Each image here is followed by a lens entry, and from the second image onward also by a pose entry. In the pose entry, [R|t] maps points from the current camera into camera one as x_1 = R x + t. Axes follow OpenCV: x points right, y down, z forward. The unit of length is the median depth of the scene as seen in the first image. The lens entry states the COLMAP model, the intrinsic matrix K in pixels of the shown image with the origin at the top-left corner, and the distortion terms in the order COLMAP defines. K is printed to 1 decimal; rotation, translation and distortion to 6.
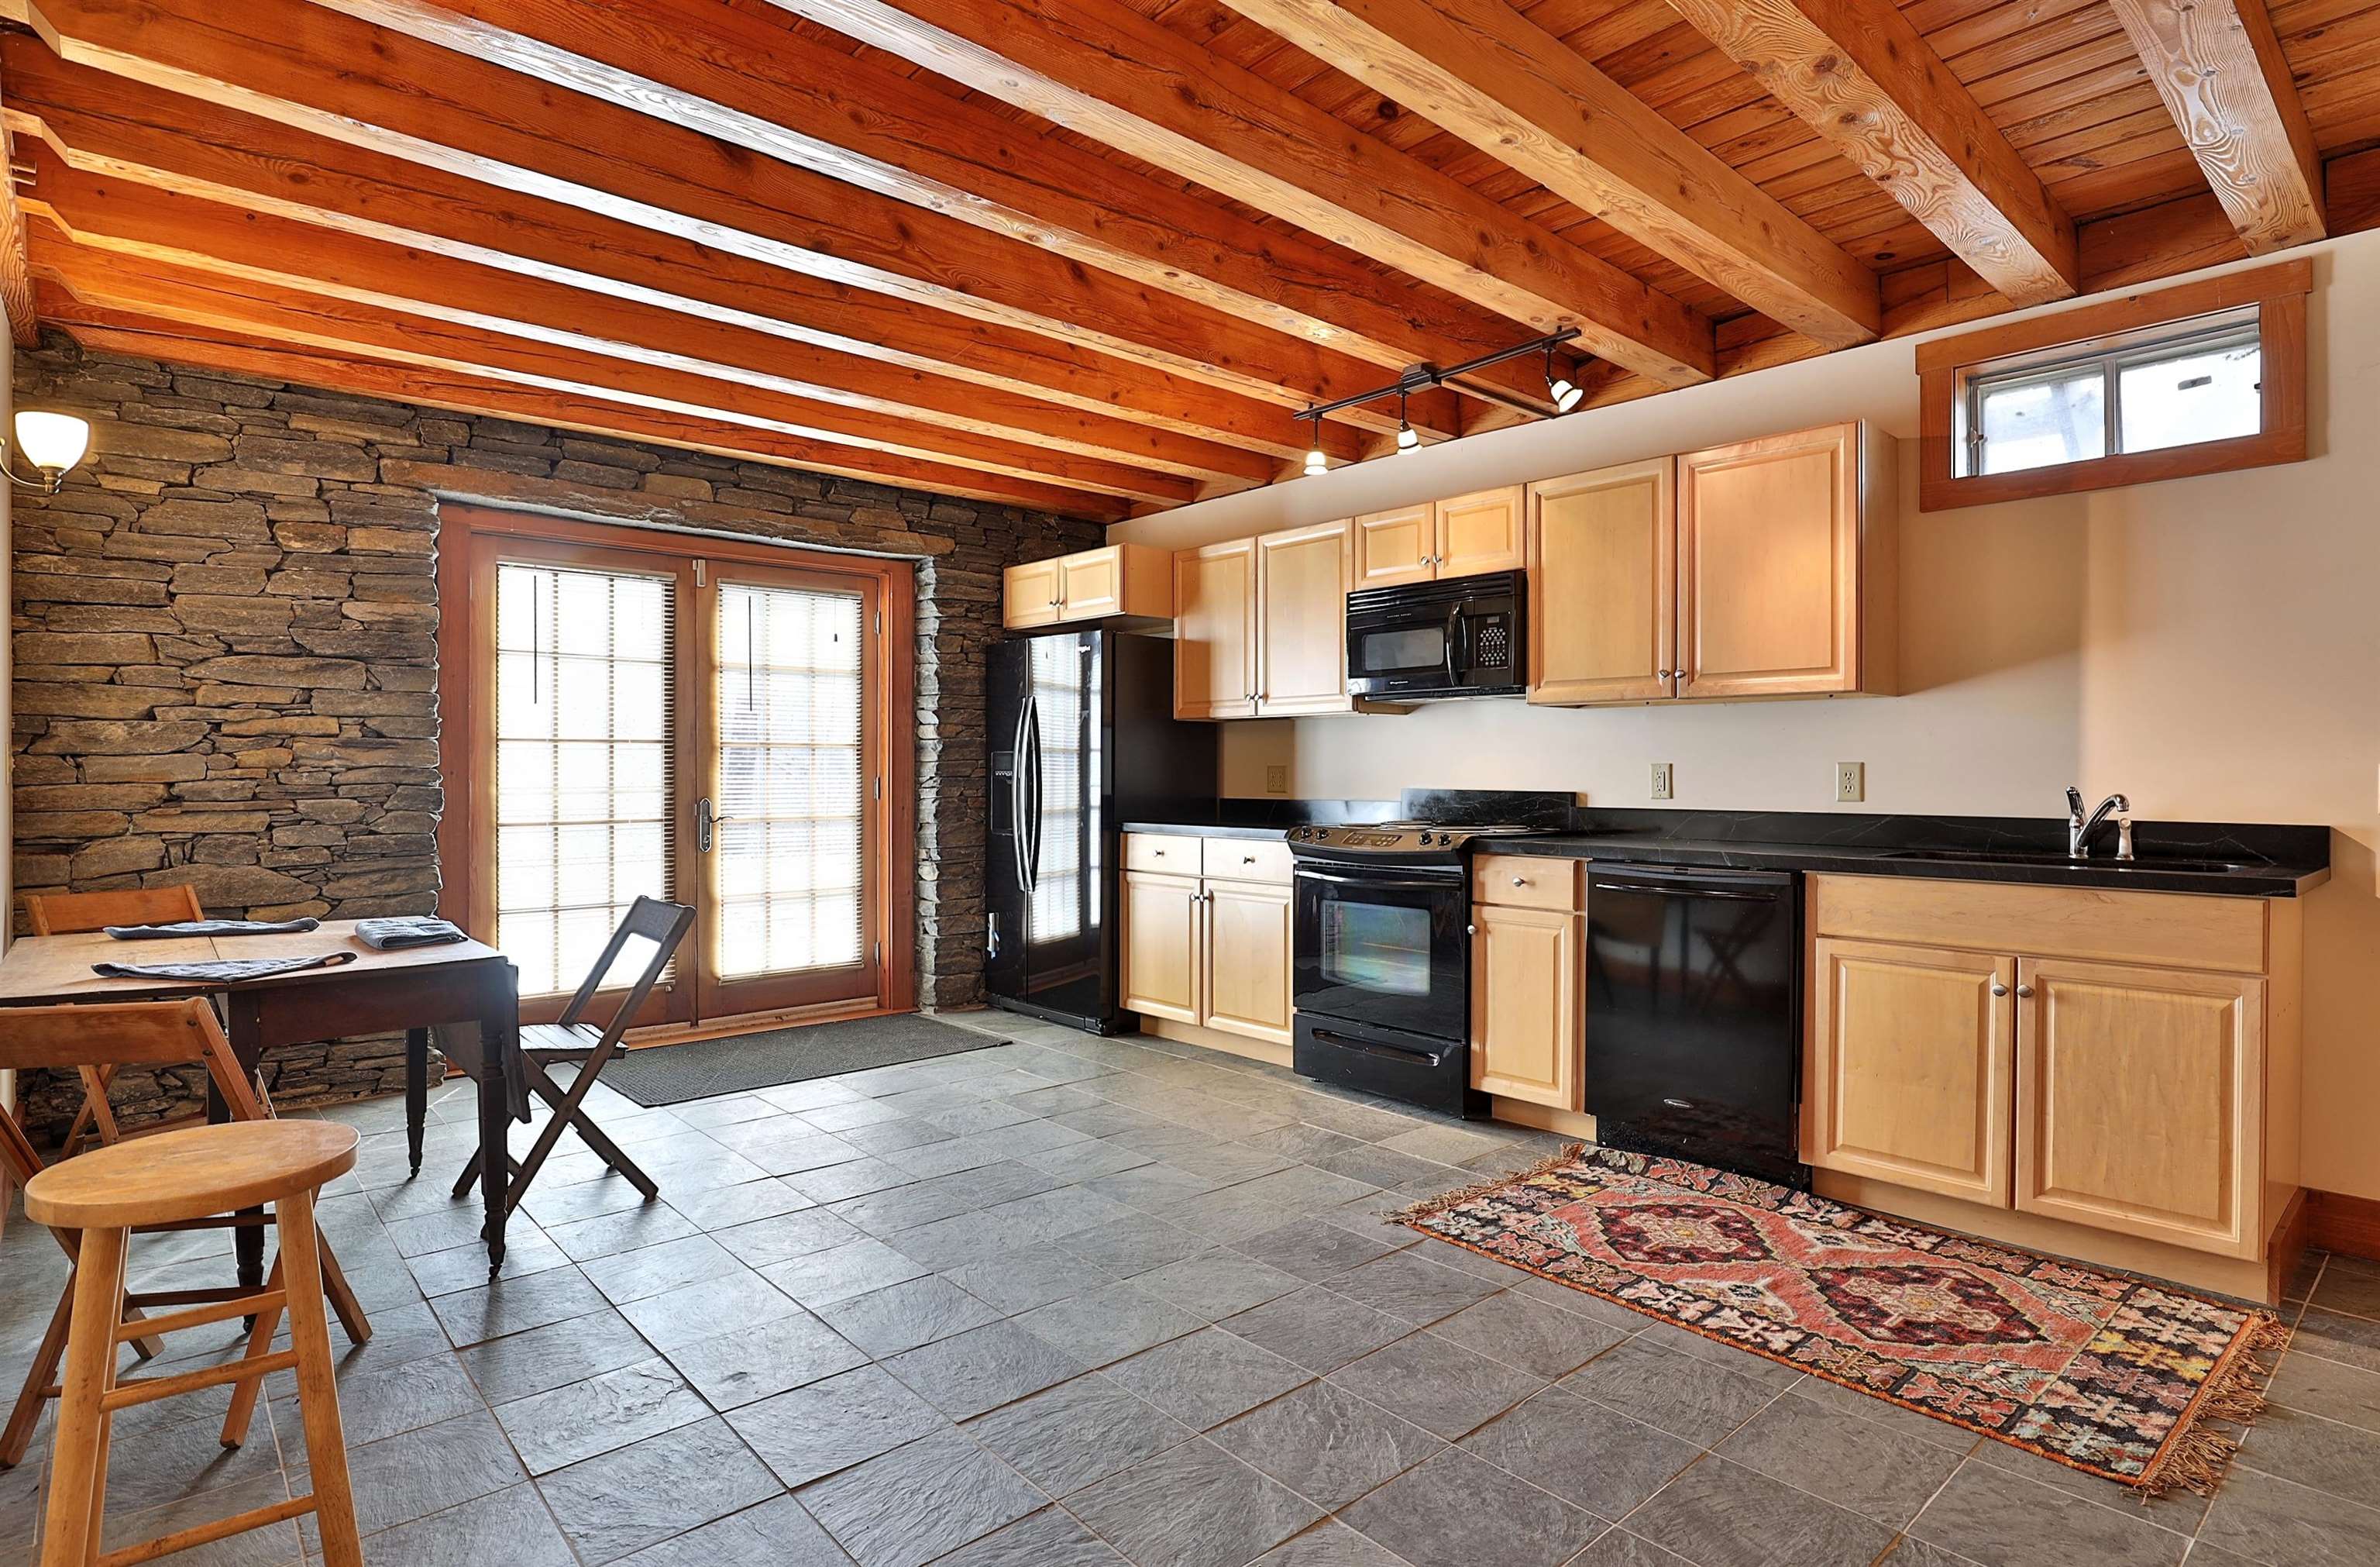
lens RADIAL K [[1225.0, 0, 1194.2], [0, 1225.0, 776.7], [0, 0, 1]] dist [0.003000, 0.000374]
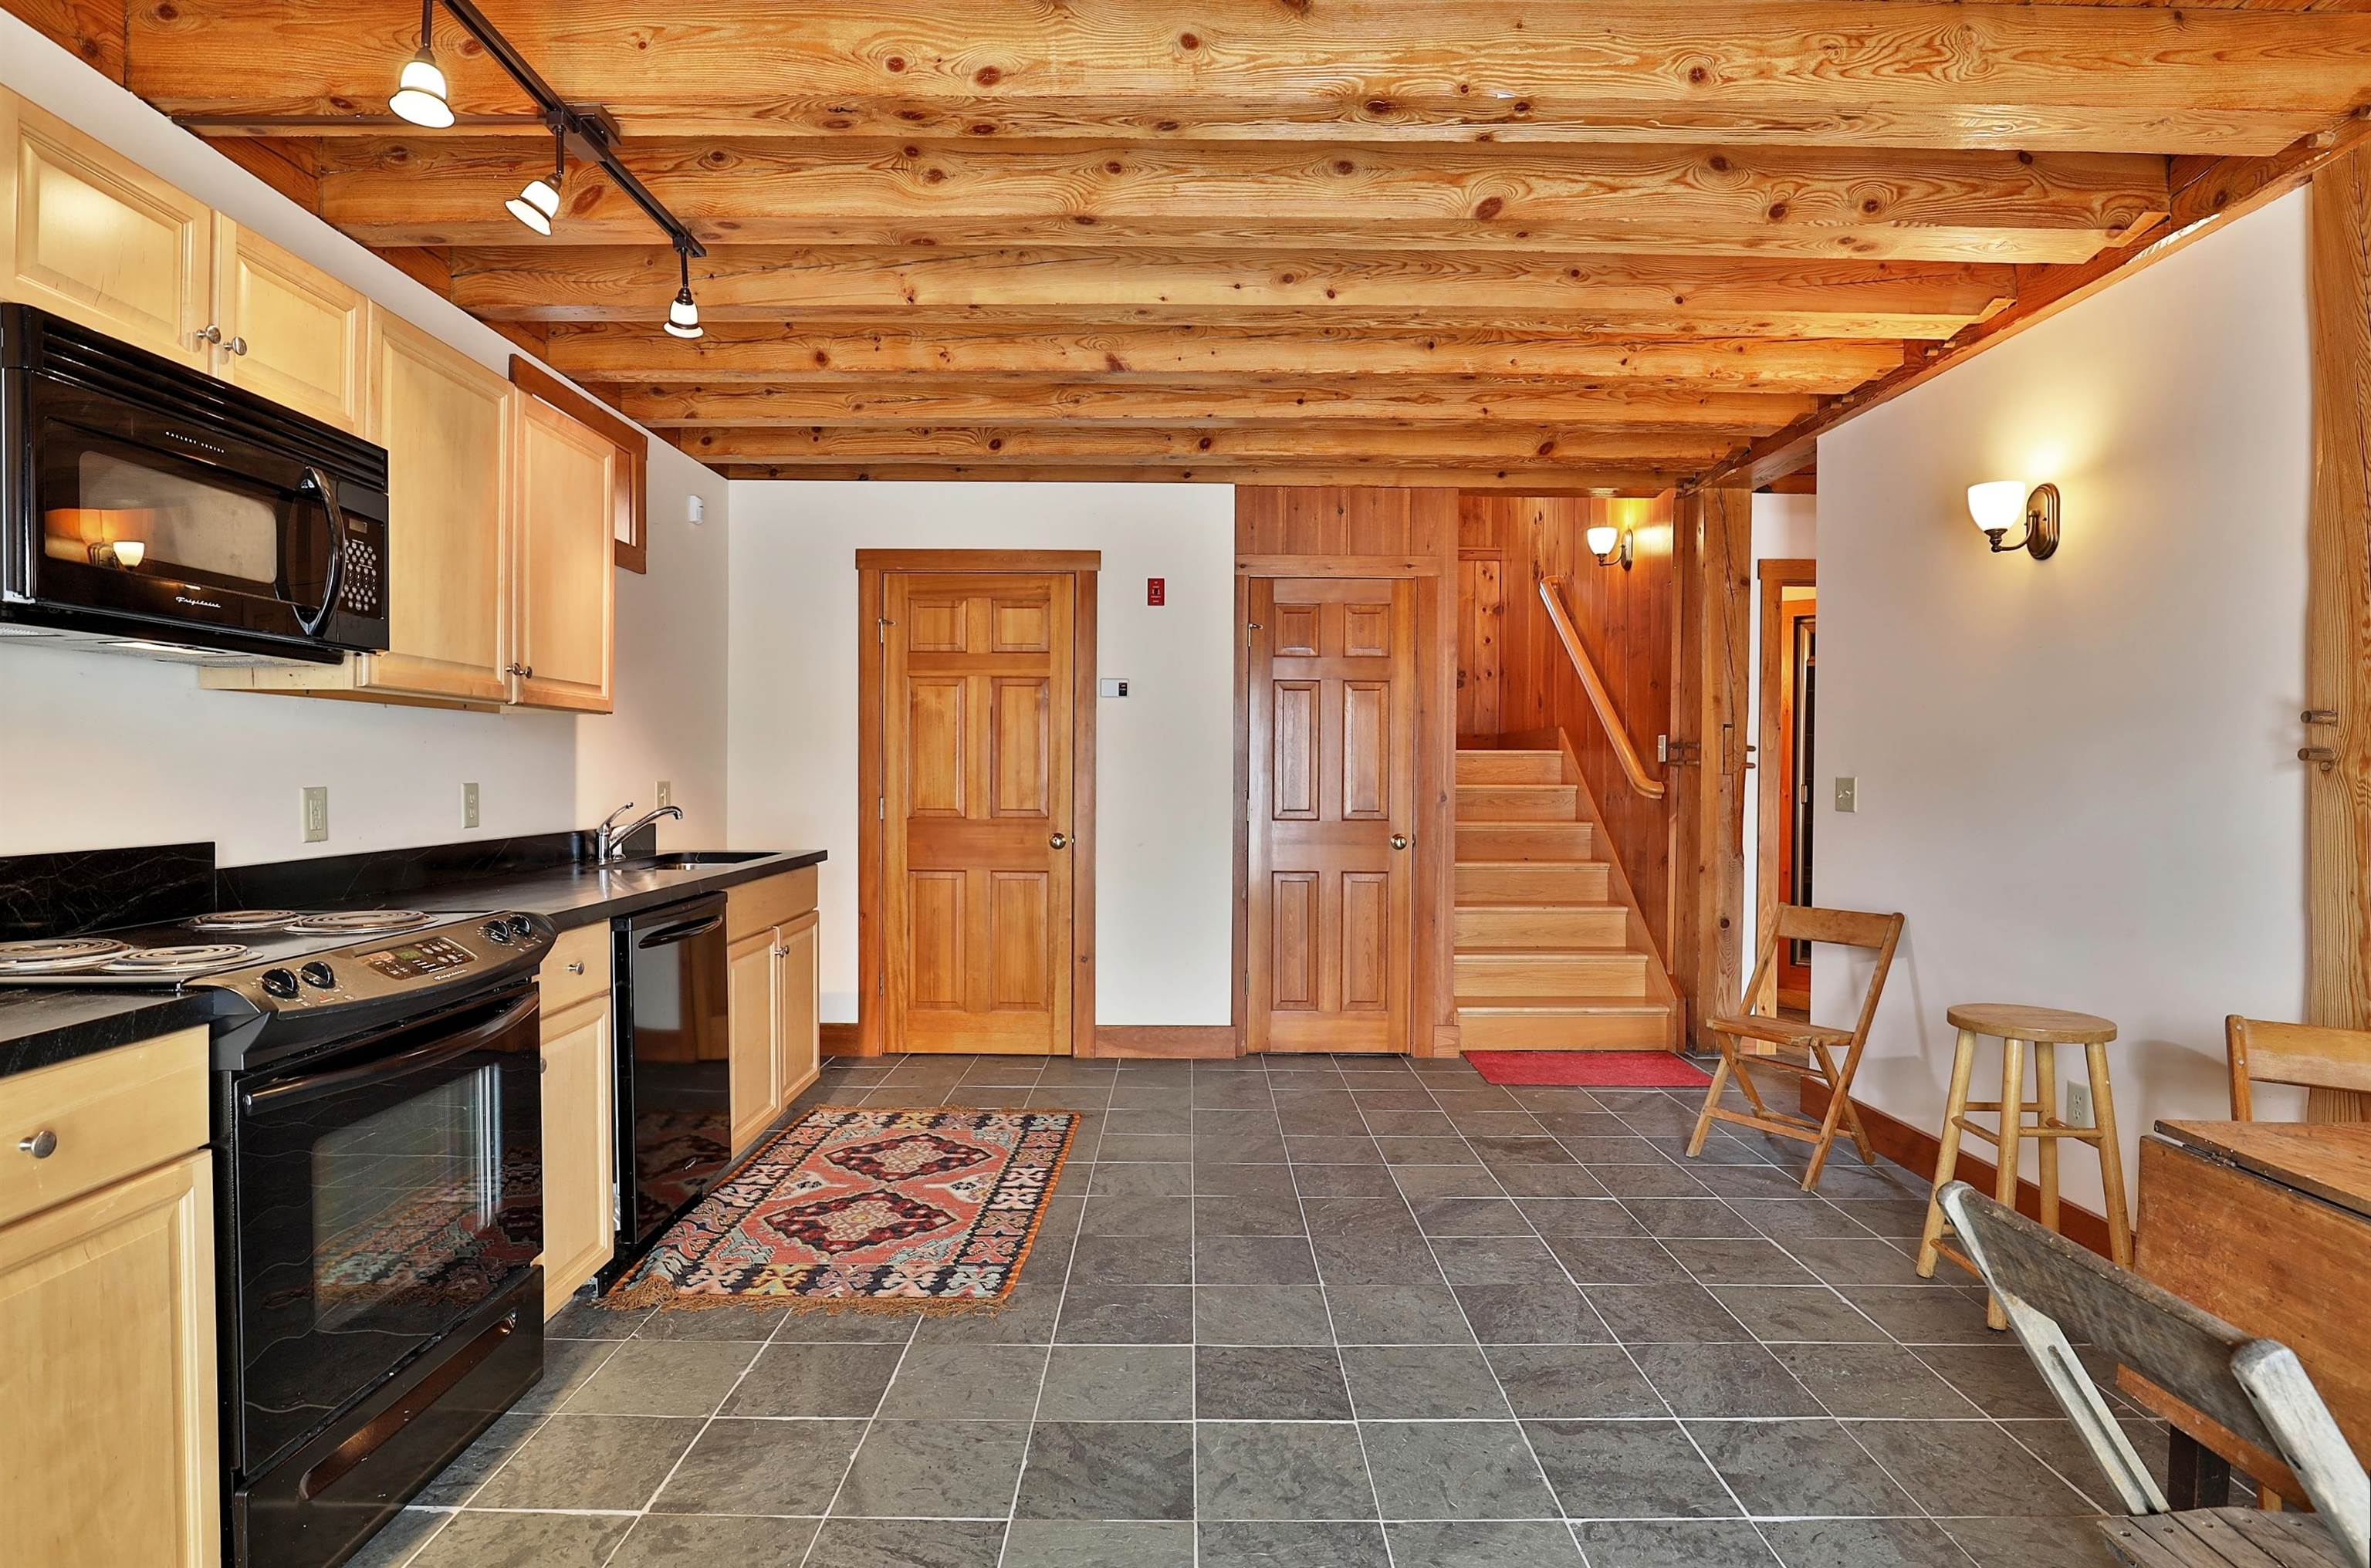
lens RADIAL K [[1220.1, 0, 1188.9], [0, 1220.1, 790.7], [0, 0, 1]] dist [0.003000, 0.000374]
pose [[-0.748430, -0.016455, 0.663009, -0.546097], [-0.006520, 0.999826, 0.017453, -0.032596], [-0.663181, 0.008739, -0.748408, 1.638074]]
